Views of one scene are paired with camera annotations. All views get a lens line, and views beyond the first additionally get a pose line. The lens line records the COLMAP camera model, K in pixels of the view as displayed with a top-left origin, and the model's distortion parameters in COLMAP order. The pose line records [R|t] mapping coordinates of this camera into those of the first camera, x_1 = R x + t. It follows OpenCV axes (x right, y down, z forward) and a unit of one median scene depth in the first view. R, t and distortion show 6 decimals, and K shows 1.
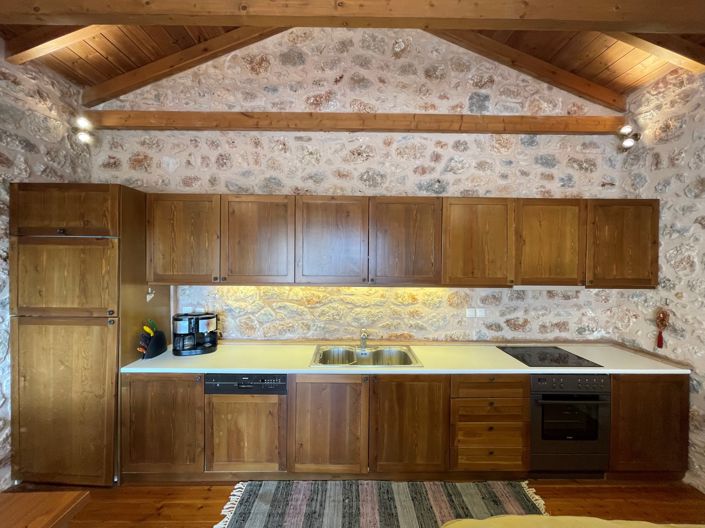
lens RADIAL K [[284.6, 0, 350.7], [0, 284.6, 263.0], [0, 0, 1]] dist [-0.003824, 0.002161]
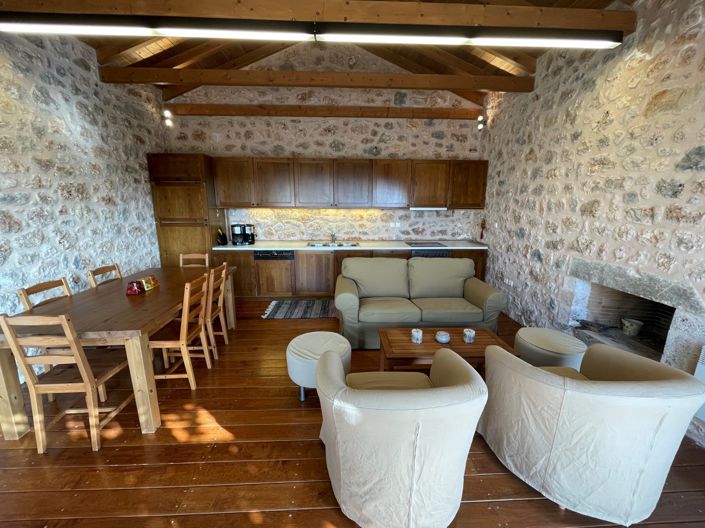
lens RADIAL K [[284.6, 0, 350.4], [0, 284.6, 262.2], [0, 0, 1]] dist [-0.003824, 0.002161]
pose [[0.999373, -0.011565, 0.033470, 0.091843], [0.005021, 0.981894, 0.189365, 0.066669], [-0.035054, -0.189078, 0.981336, -0.835588]]
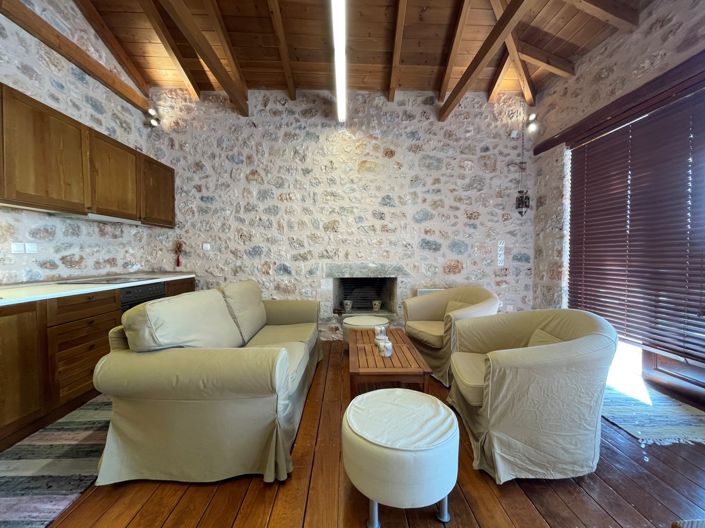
lens RADIAL K [[284.6, 0, 353.8], [0, 284.6, 262.4], [0, 0, 1]] dist [-0.003824, 0.002161]
pose [[-0.016647, -0.035860, 0.999218, -0.413848], [0.008415, 0.999316, 0.036003, 0.201067], [-0.999826, 0.009008, -0.016334, 0.063104]]
